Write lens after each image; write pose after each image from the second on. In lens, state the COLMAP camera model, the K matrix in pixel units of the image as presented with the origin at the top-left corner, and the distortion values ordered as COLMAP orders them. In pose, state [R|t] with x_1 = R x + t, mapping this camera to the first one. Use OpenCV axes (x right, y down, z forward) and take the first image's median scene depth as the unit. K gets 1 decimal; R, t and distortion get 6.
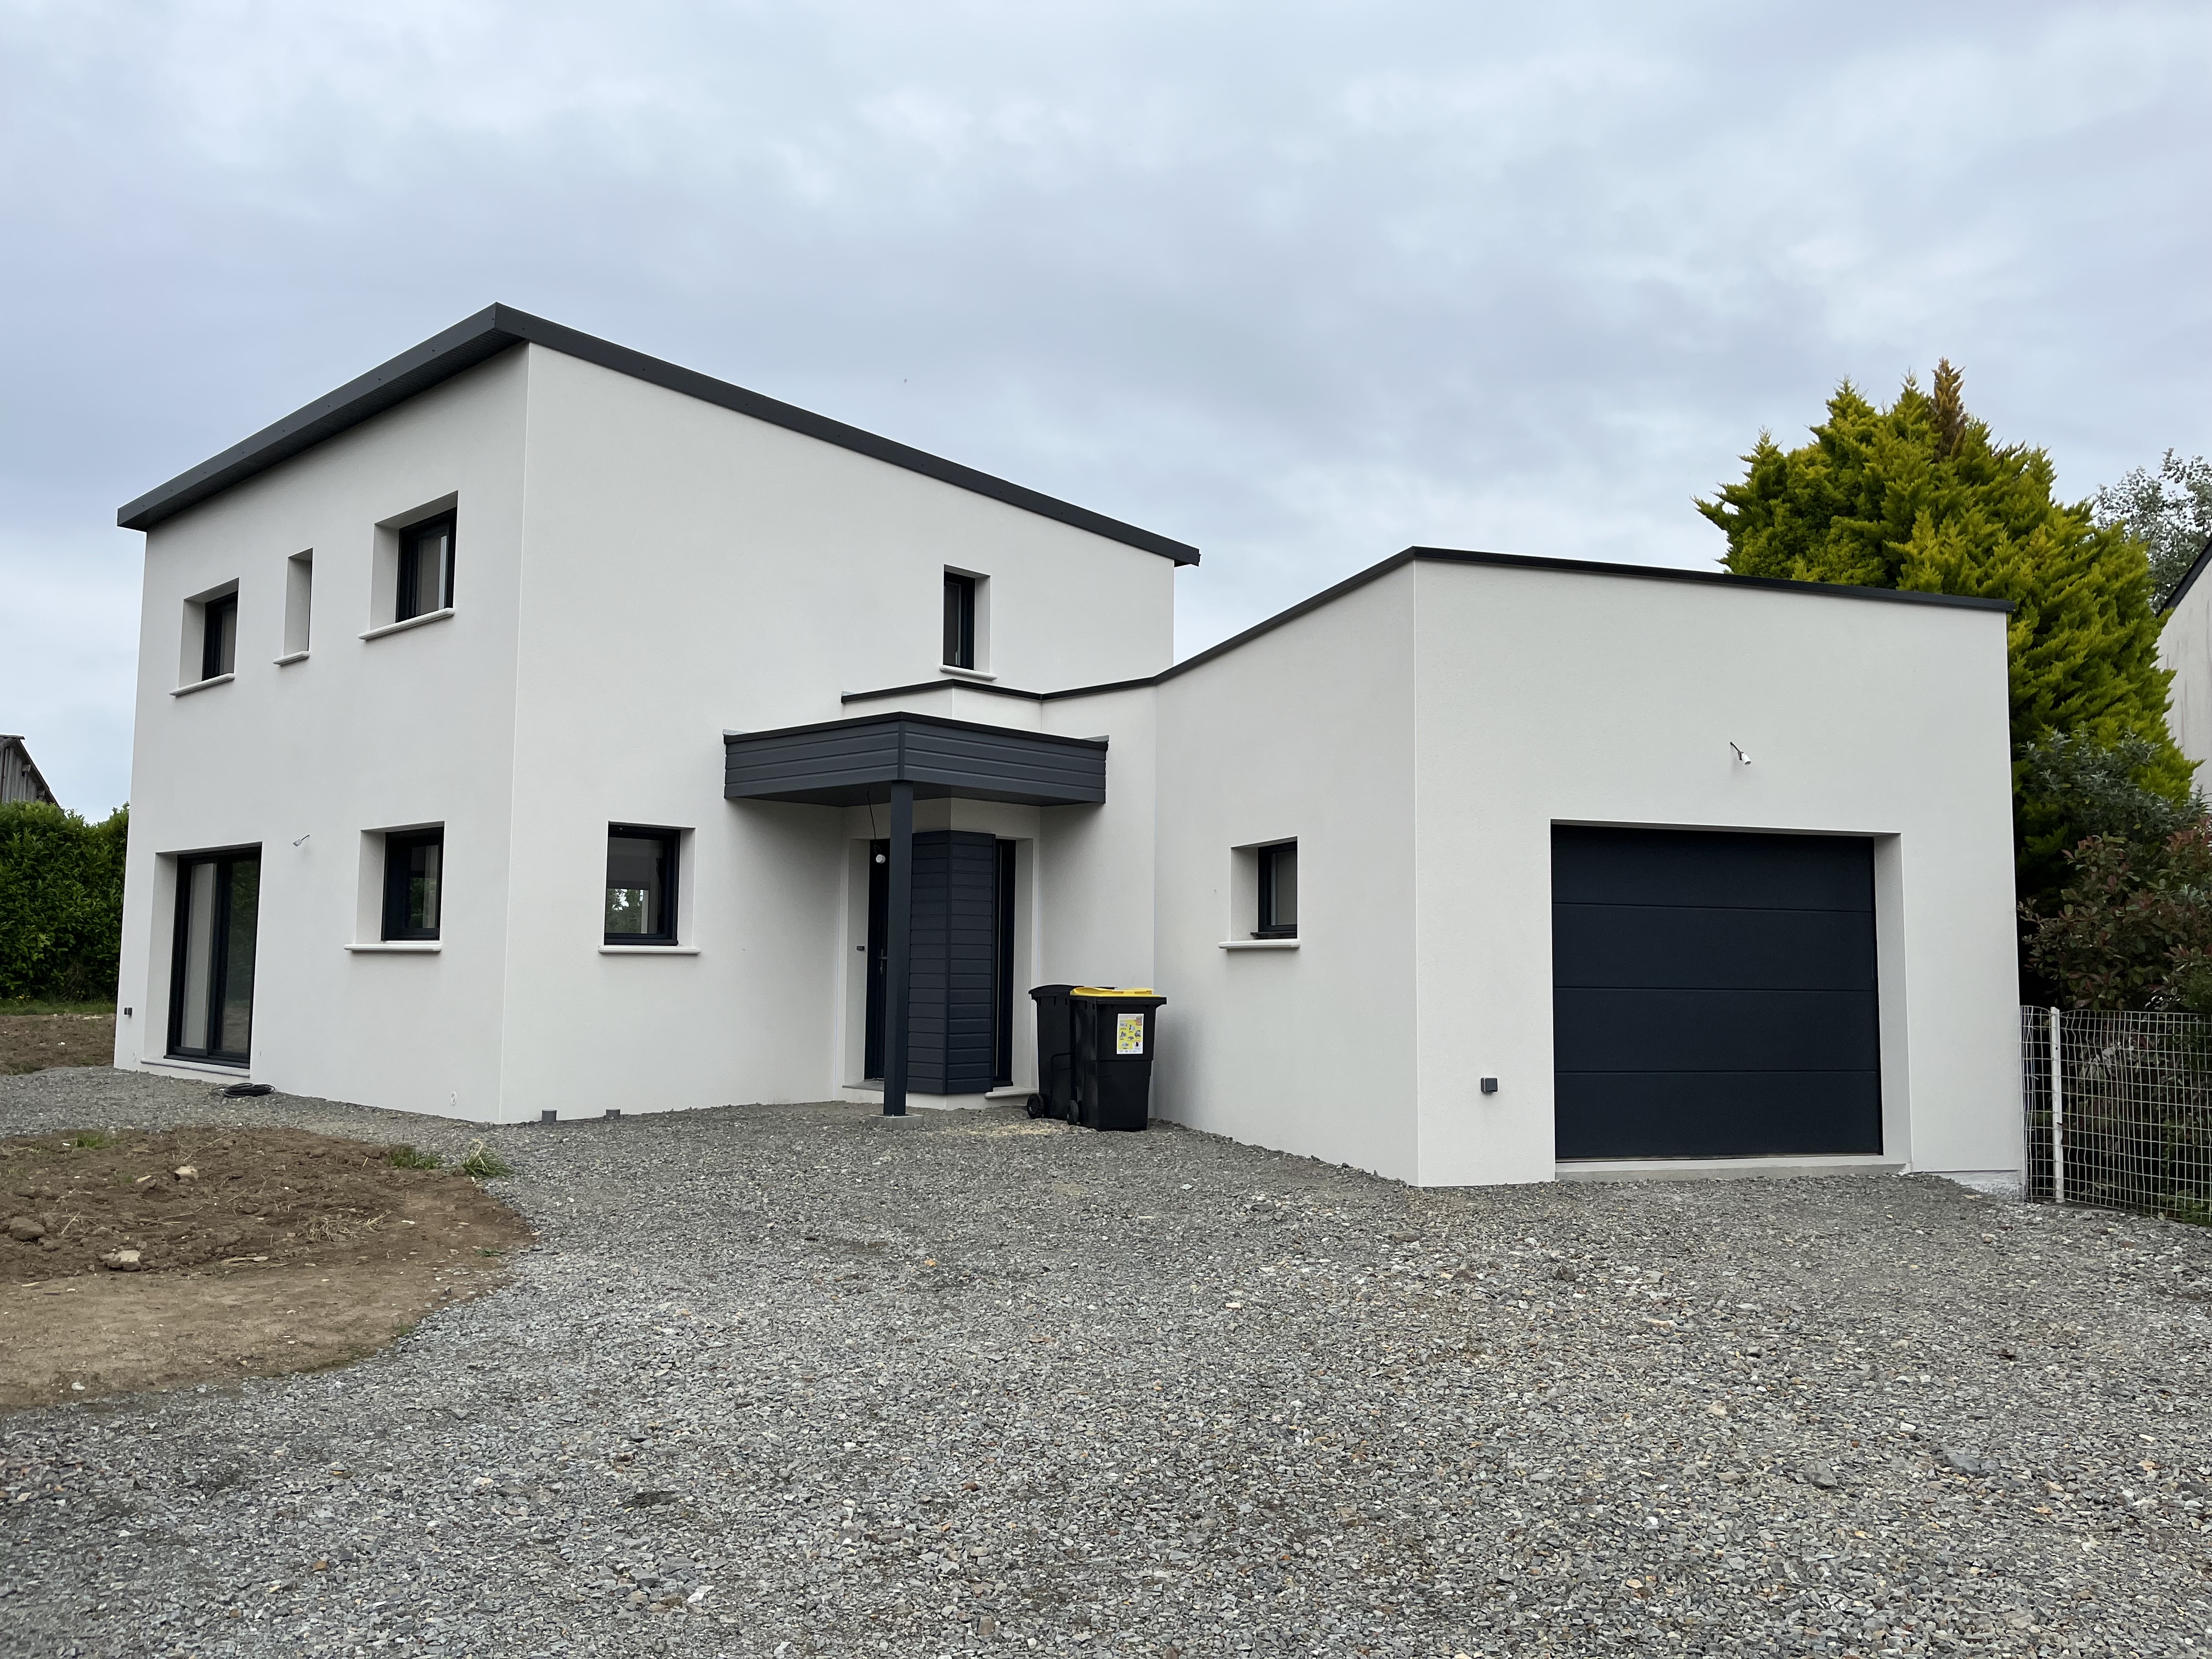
lens RADIAL K [[1671.6, 0, 1116.5], [0, 1671.6, 828.2], [0, 0, 1]] dist [0.059896, -0.084176]
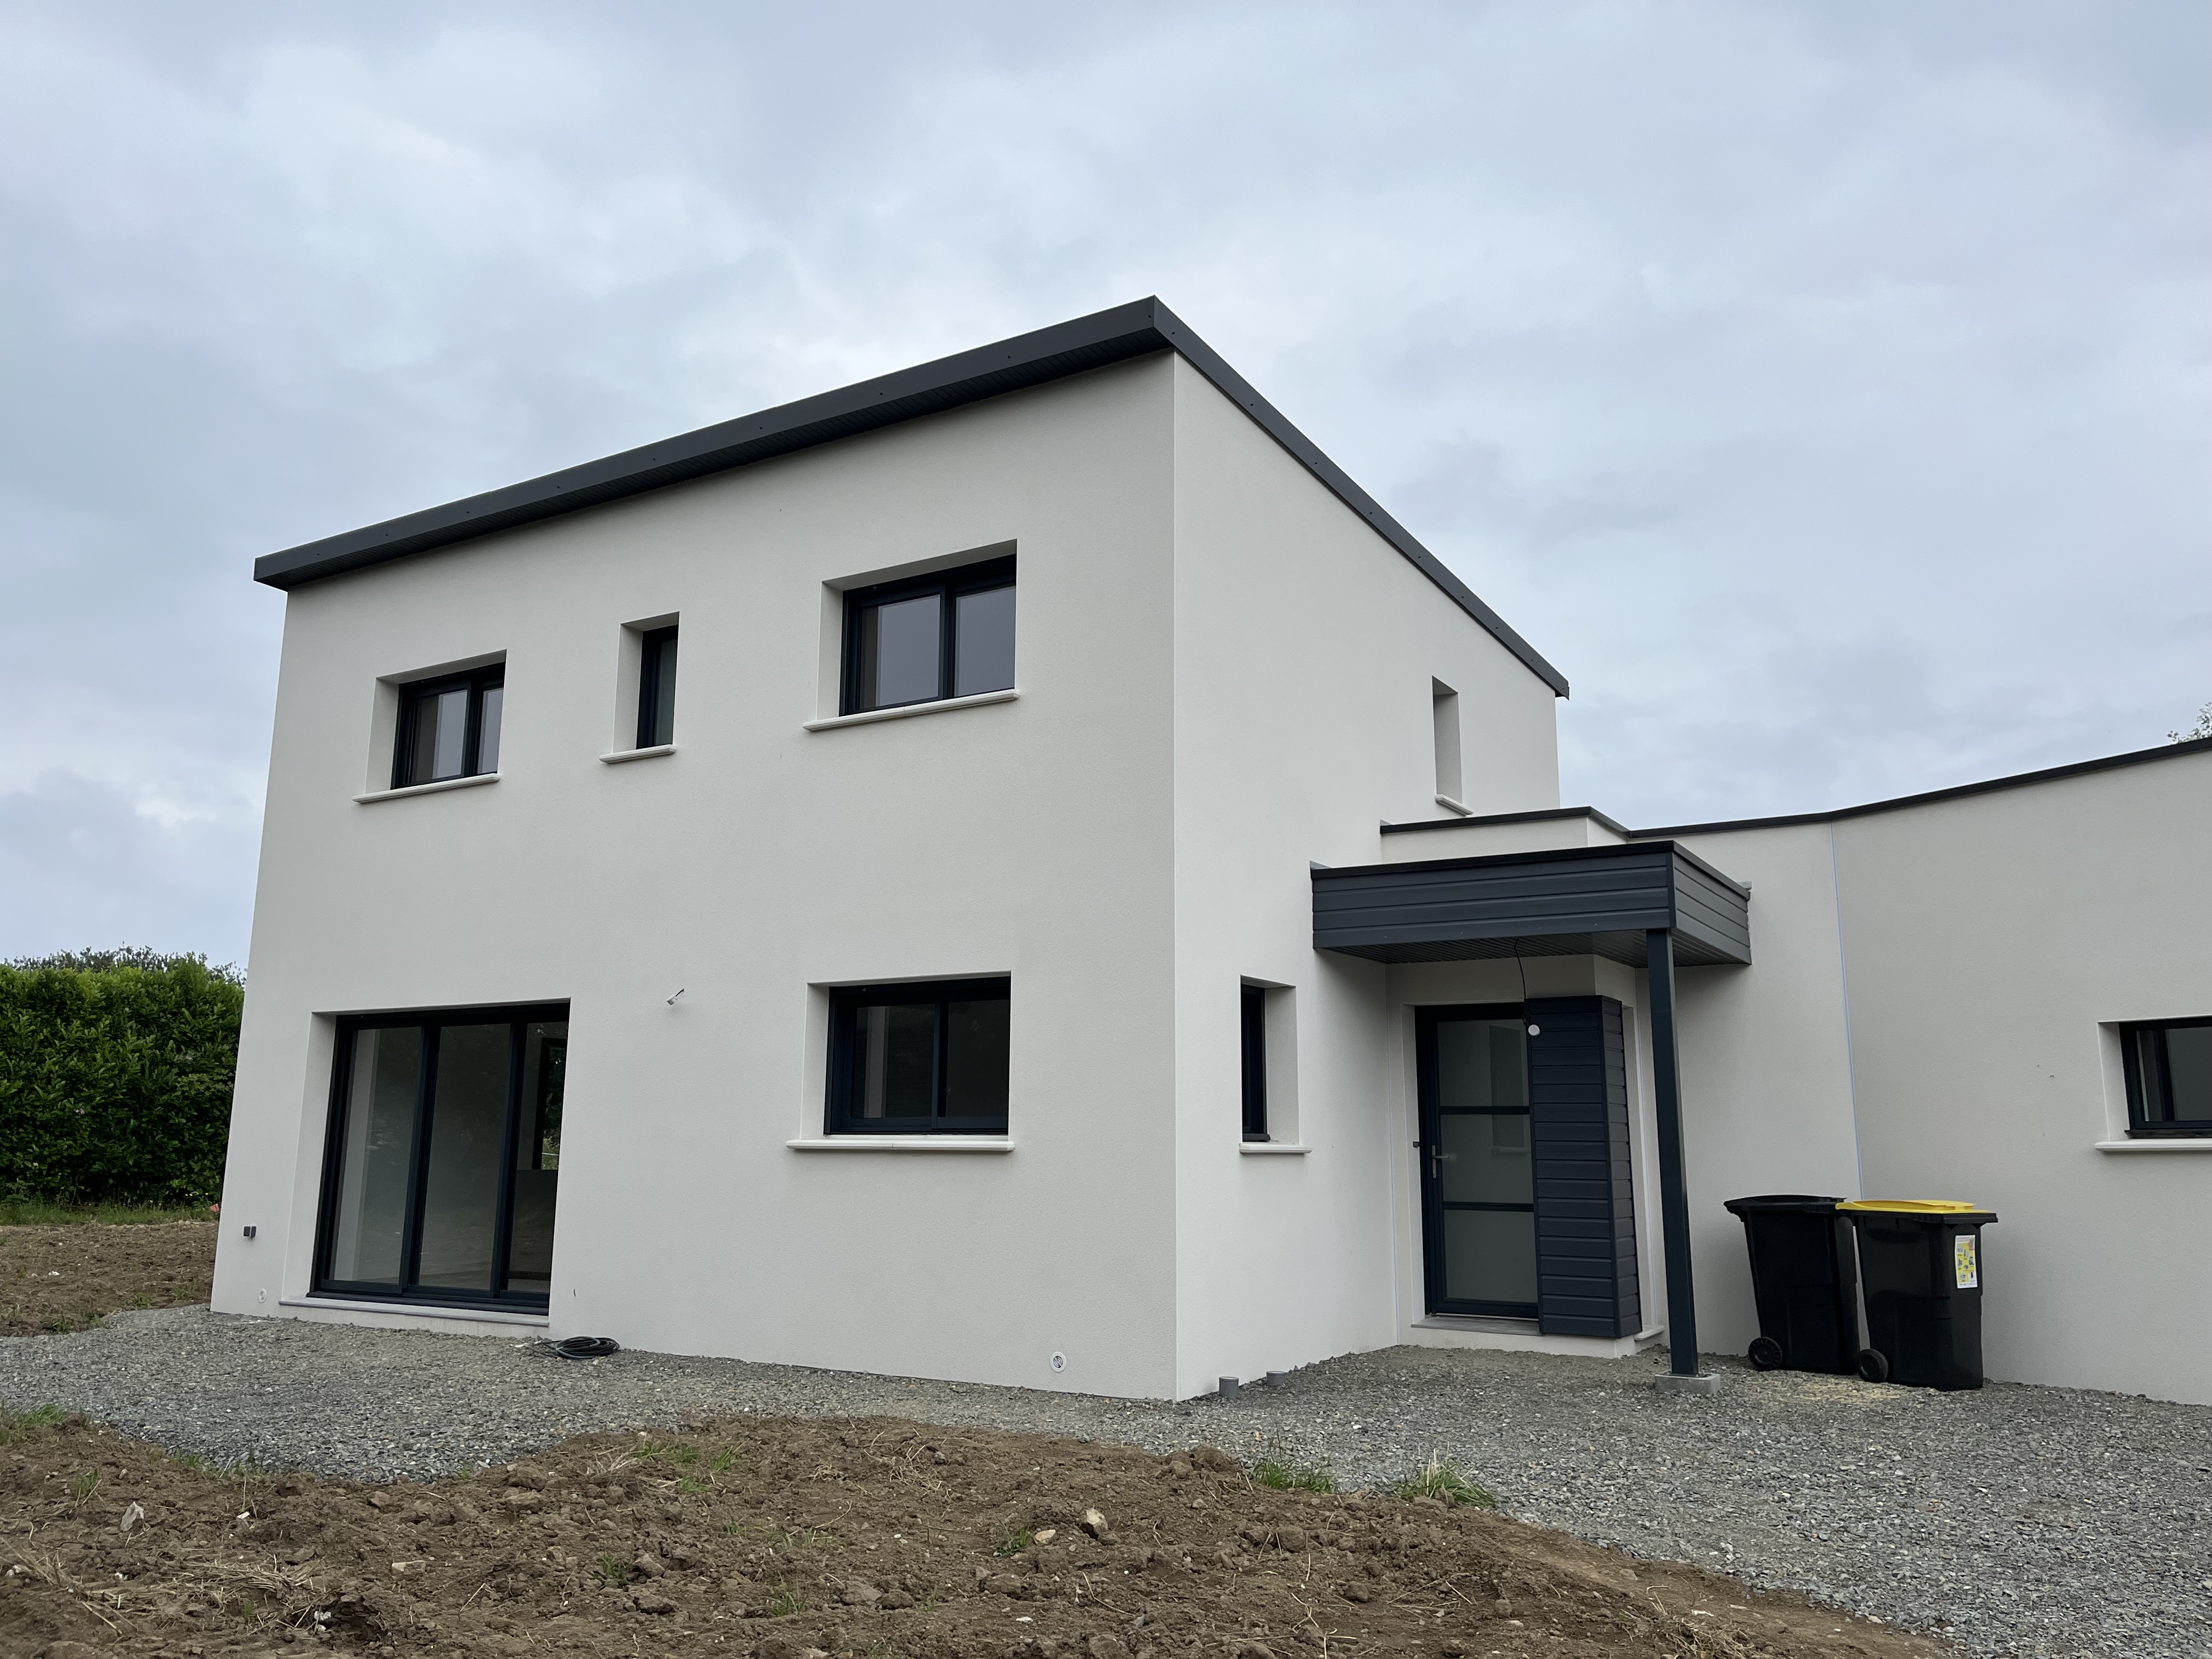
lens RADIAL K [[1671.6, 0, 1116.5], [0, 1671.6, 828.2], [0, 0, 1]] dist [0.059896, -0.084176]
pose [[0.980667, 0.034470, 0.192624, -0.455250], [-0.014367, 0.994389, -0.104803, 0.008806], [-0.195156, 0.100010, 0.975660, 0.245406]]
